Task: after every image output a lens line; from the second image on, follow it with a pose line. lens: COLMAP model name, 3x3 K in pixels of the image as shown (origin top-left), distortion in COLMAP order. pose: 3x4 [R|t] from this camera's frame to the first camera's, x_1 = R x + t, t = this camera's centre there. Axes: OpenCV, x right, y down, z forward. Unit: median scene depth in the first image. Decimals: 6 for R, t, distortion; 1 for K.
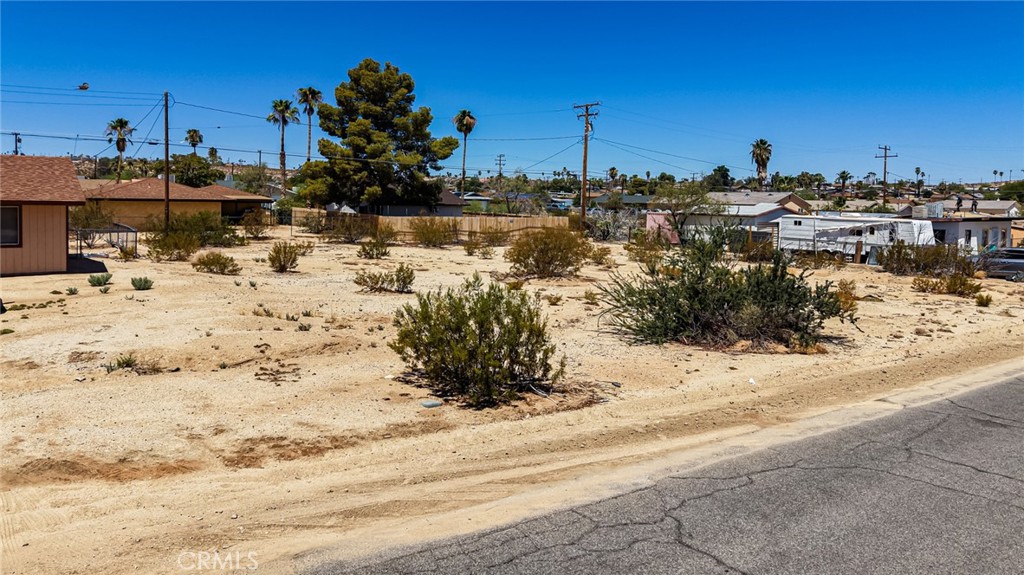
lens RADIAL K [[723.4, 0, 486.5], [0, 723.4, 284.7], [0, 0, 1]] dist [0.007541, -0.000505]
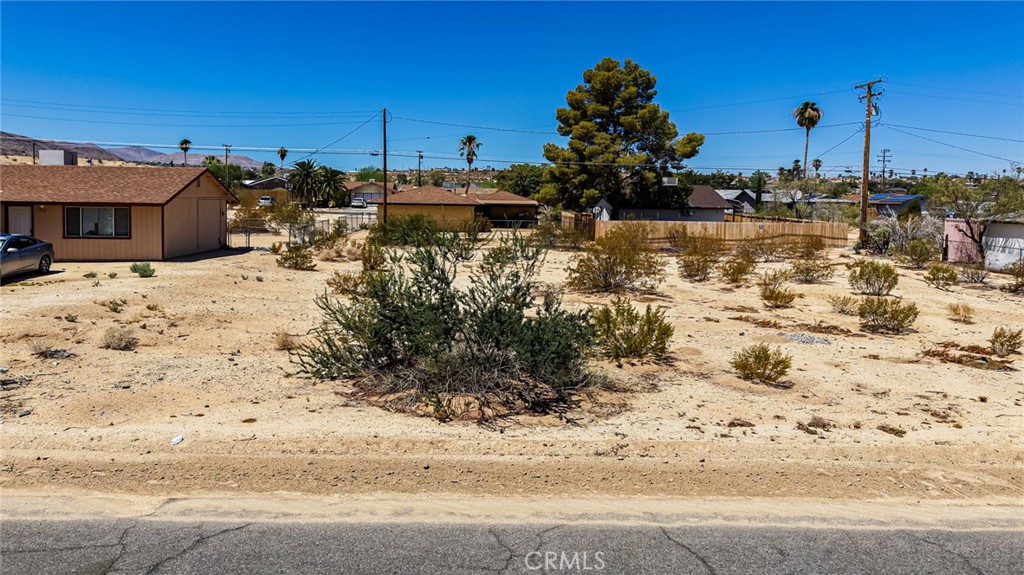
lens RADIAL K [[723.4, 0, 486.5], [0, 723.4, 284.7], [0, 0, 1]] dist [0.007541, -0.000505]
pose [[0.843602, 0.052310, -0.534414, 0.230225], [-0.057200, 0.998335, 0.007427, -0.006645], [0.533913, 0.024303, 0.845190, 0.100124]]
